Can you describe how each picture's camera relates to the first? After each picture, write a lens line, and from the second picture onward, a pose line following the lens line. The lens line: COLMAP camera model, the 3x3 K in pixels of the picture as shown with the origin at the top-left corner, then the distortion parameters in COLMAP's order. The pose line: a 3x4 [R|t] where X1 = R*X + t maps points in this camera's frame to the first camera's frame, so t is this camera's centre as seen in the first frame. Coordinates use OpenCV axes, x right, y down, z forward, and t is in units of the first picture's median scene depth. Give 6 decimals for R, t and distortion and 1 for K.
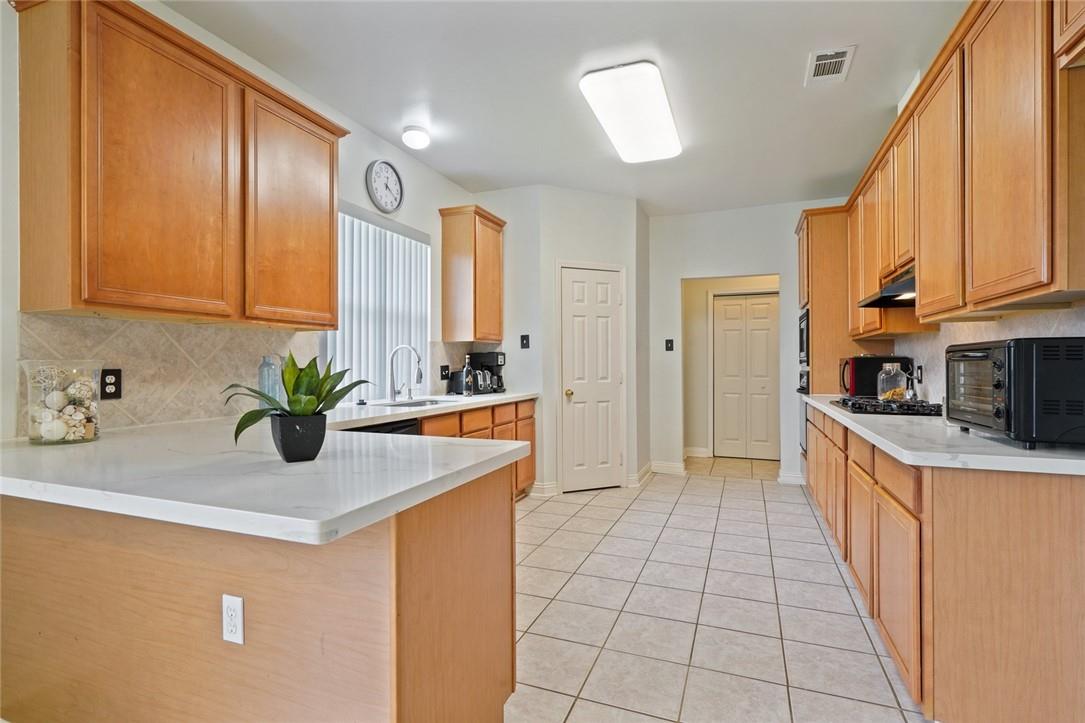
lens RADIAL K [[520.0, 0, 536.0], [0, 520.0, 358.3], [0, 0, 1]] dist [0.002455, 0.000253]
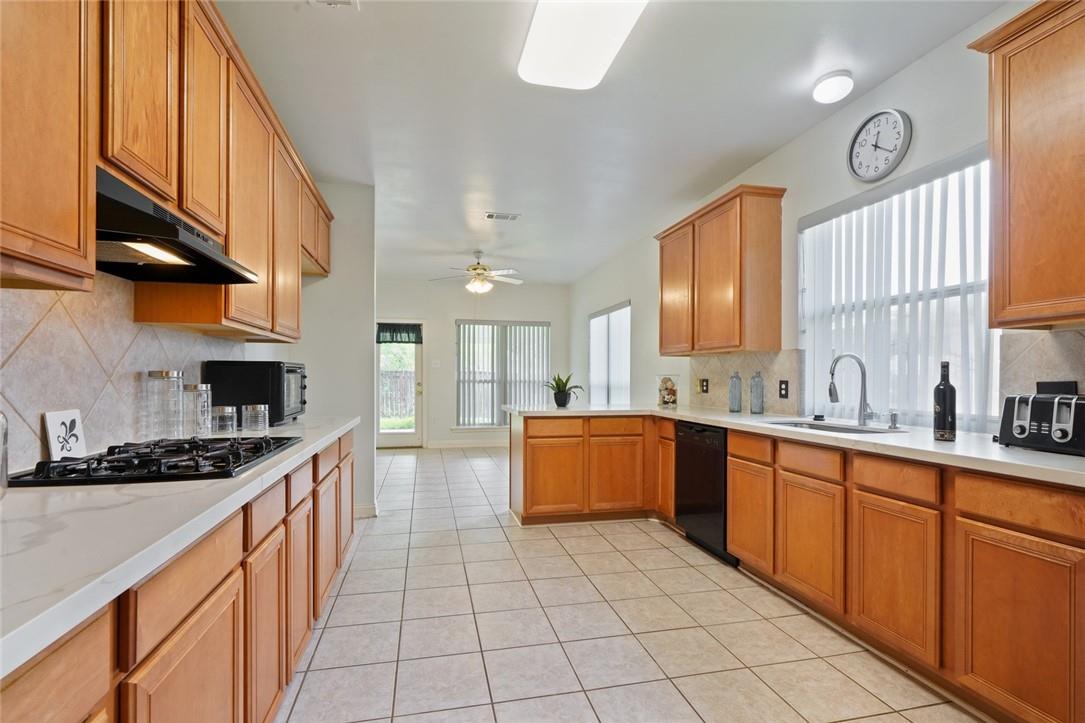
lens RADIAL K [[507.1, 0, 538.4], [0, 507.1, 380.4], [0, 0, 1]] dist [-0.000067, -0.000003]
pose [[-0.821453, 0.000100, -0.570277, 0.694834], [0.000594, 1.000000, -0.000681, 0.019246], [0.570276, -0.000898, -0.821452, 1.685569]]
